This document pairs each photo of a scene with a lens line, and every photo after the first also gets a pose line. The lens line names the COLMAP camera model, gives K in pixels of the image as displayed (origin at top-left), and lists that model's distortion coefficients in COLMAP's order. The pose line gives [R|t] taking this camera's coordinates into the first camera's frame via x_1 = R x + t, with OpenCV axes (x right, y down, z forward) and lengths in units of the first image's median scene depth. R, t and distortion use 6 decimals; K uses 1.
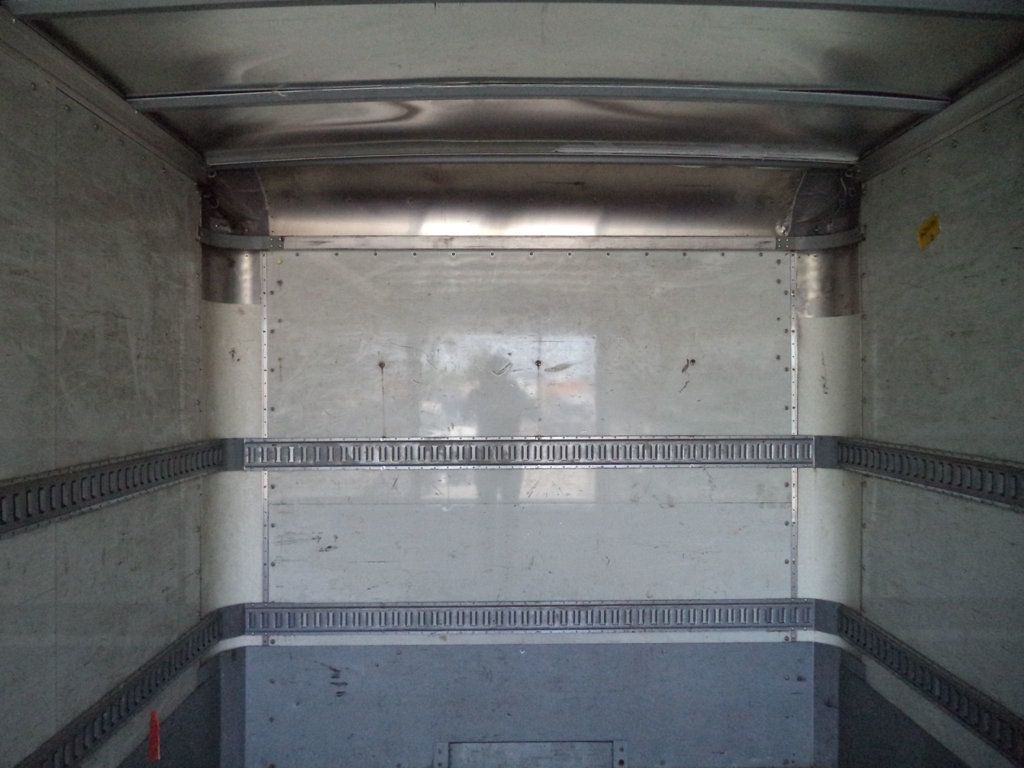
lens RADIAL K [[841.7, 0, 510.8], [0, 841.7, 381.8], [0, 0, 1]] dist [-0.029349, 0.012975]
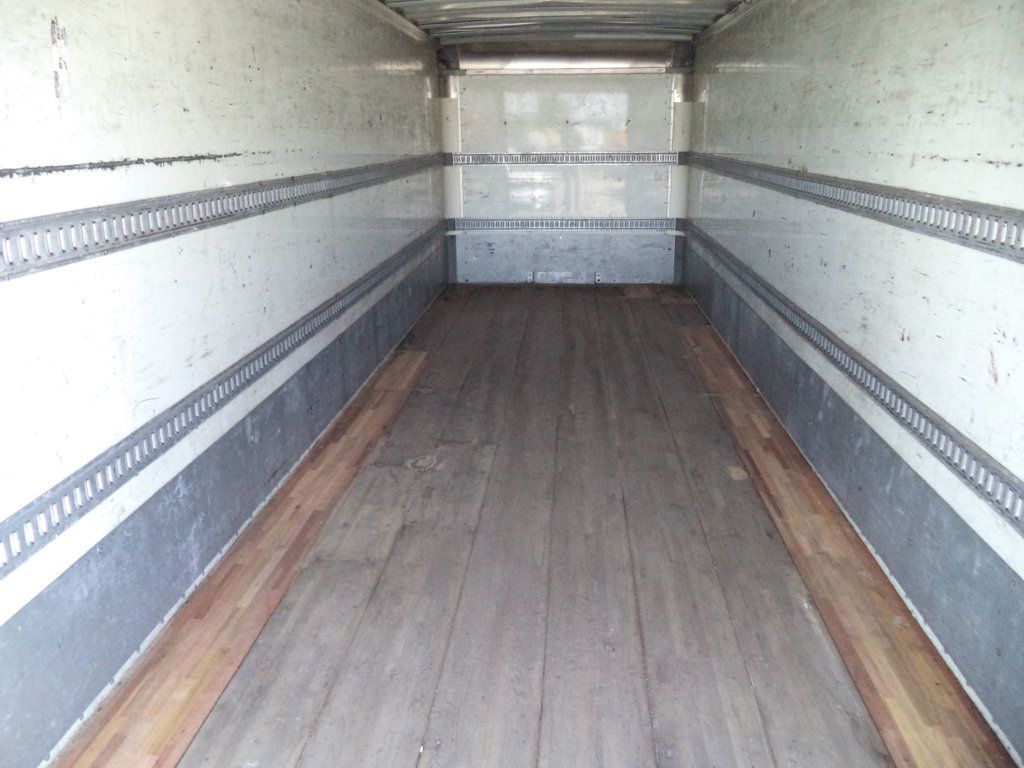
lens RADIAL K [[841.7, 0, 531.3], [0, 841.7, 391.1], [0, 0, 1]] dist [-0.029349, 0.012975]
pose [[0.998893, 0.009438, -0.046090, 0.047415], [0.004727, 0.954577, 0.297925, -0.002604], [0.046809, -0.297813, 0.953476, -1.653098]]
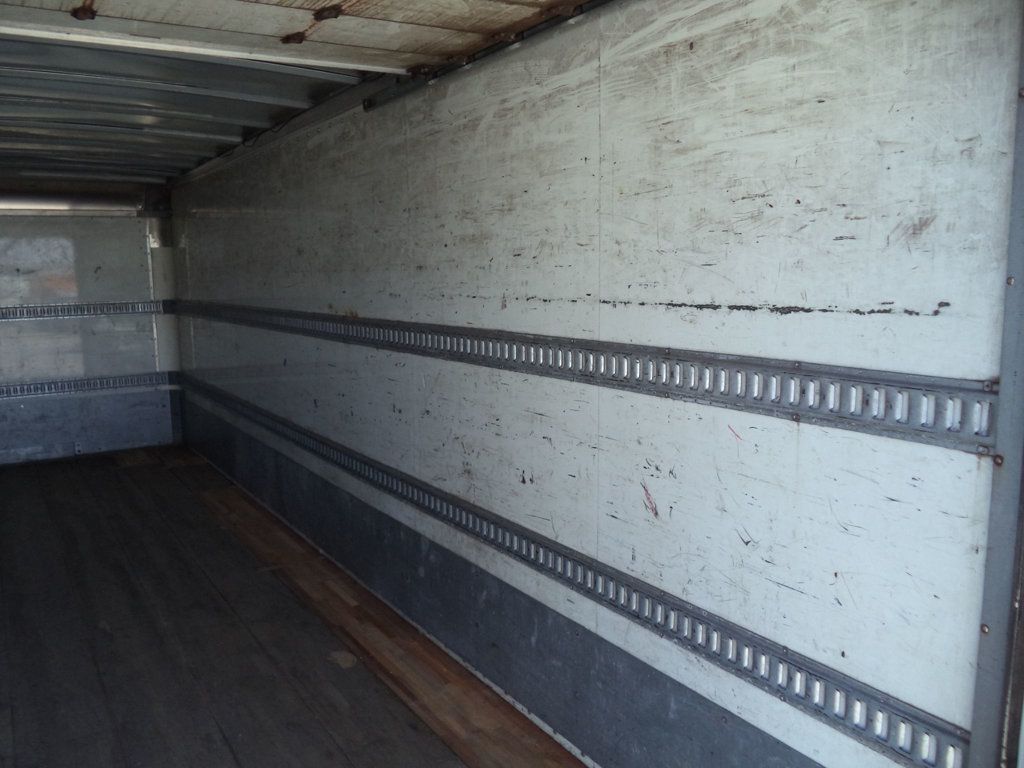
lens RADIAL K [[841.7, 0, 544.8], [0, 841.7, 375.2], [0, 0, 1]] dist [-0.029349, 0.012975]
pose [[0.832939, -0.086671, 0.546535, -0.031199], [0.018652, 0.991494, 0.128808, -0.006443], [-0.553050, -0.097096, 0.827471, -1.505993]]
